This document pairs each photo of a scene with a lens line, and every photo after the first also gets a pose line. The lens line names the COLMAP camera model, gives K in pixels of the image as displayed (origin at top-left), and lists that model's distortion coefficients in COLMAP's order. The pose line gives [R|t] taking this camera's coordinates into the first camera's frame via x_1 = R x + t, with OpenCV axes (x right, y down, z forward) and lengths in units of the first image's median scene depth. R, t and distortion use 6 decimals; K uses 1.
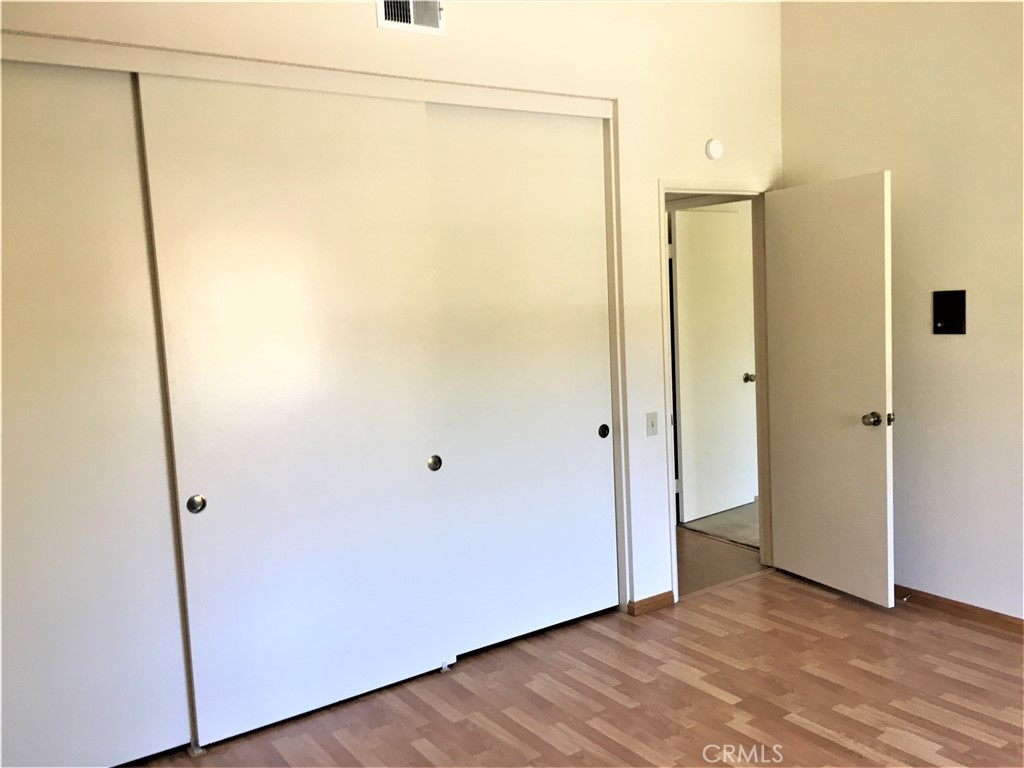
lens RADIAL K [[866.7, 0, 512.4], [0, 866.7, 386.1], [0, 0, 1]] dist [0.073589, -0.097407]
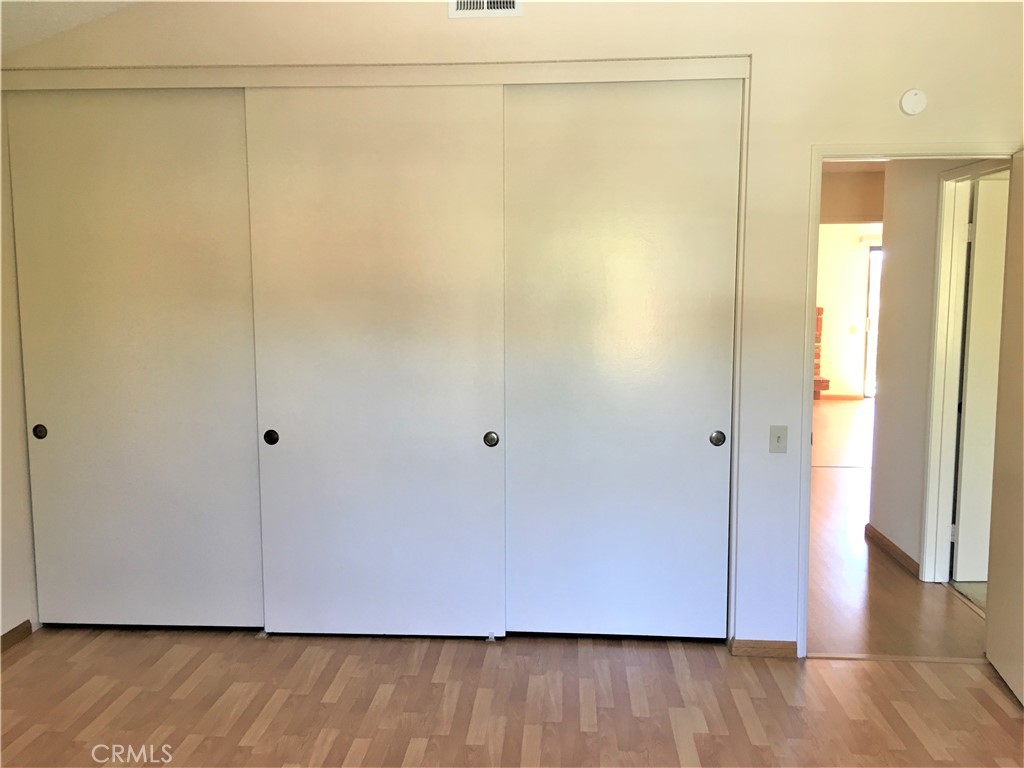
lens RADIAL K [[866.7, 0, 507.4], [0, 866.7, 386.7], [0, 0, 1]] dist [0.073589, -0.097407]
pose [[0.784216, 0.115130, -0.609713, 0.532266], [-0.100901, 0.993218, 0.057767, -0.033625], [0.612229, 0.016219, 0.790514, 0.194134]]
